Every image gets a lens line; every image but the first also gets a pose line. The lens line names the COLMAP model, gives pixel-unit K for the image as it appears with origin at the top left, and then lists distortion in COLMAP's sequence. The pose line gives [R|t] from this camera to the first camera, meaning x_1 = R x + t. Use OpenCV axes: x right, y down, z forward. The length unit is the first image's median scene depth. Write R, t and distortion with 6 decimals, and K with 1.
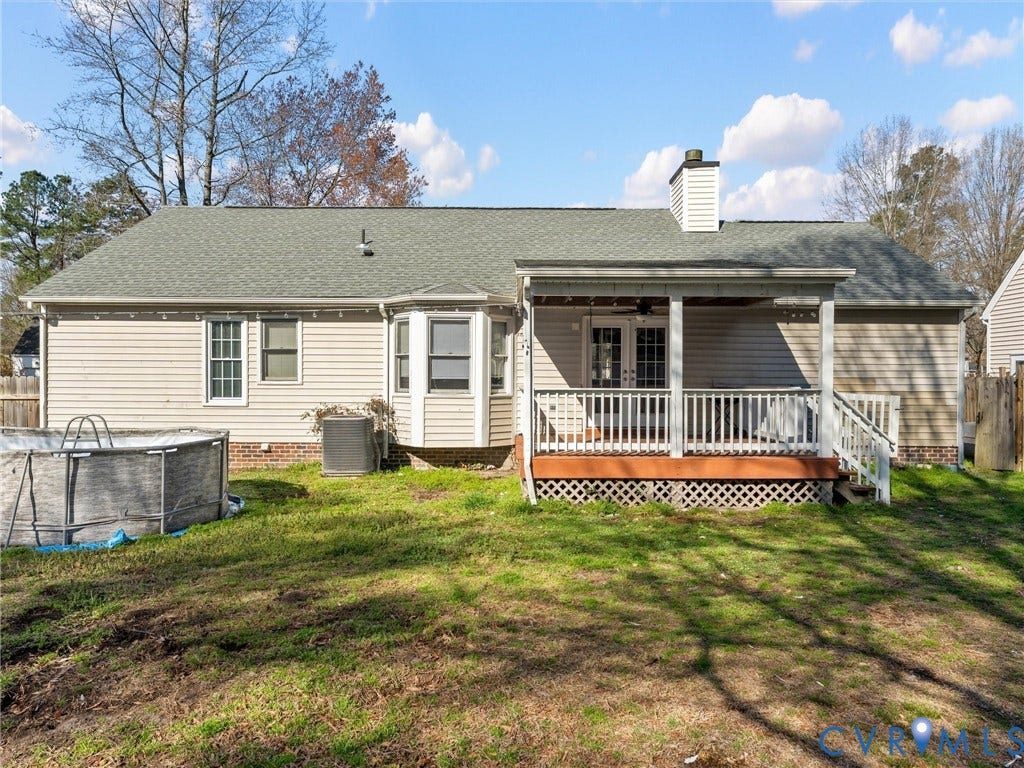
lens RADIAL K [[556.6, 0, 483.8], [0, 556.6, 361.0], [0, 0, 1]] dist [-0.001462, 0.000082]
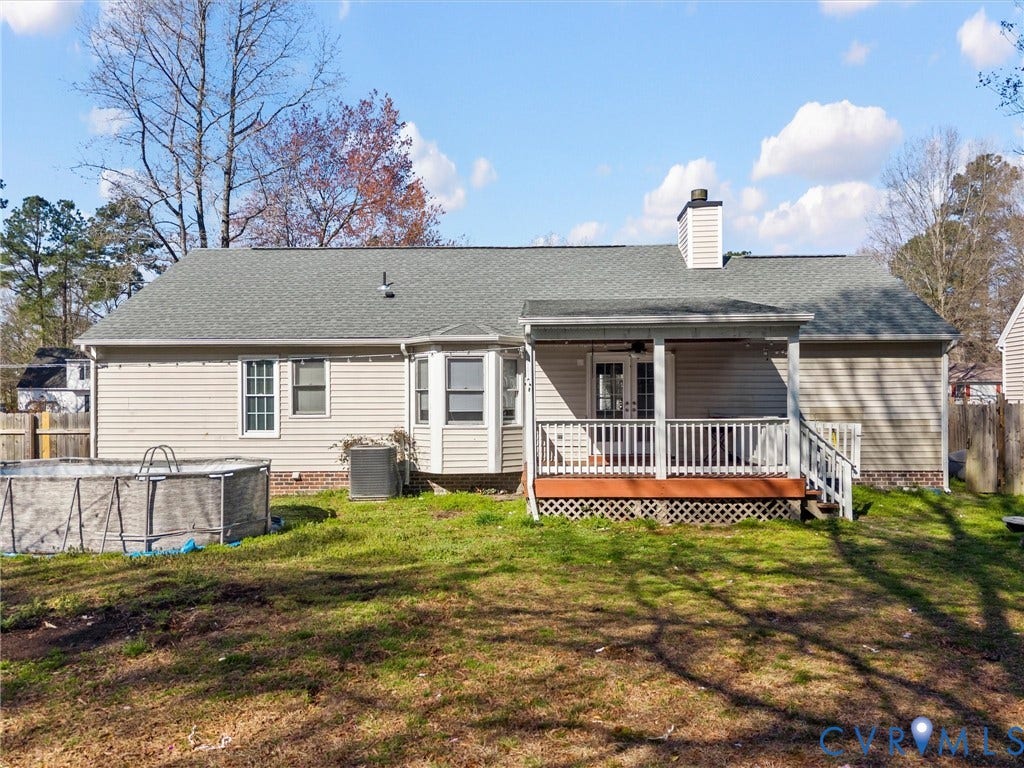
lens RADIAL K [[658.3, 0, 515.4], [0, 658.3, 383.1], [0, 0, 1]] dist [0.038494, -0.047875]
pose [[0.999961, -0.008000, -0.003612, 0.042111], [0.007989, 0.999963, -0.003062, -0.018789], [0.003636, 0.003033, 0.999989, -0.294382]]
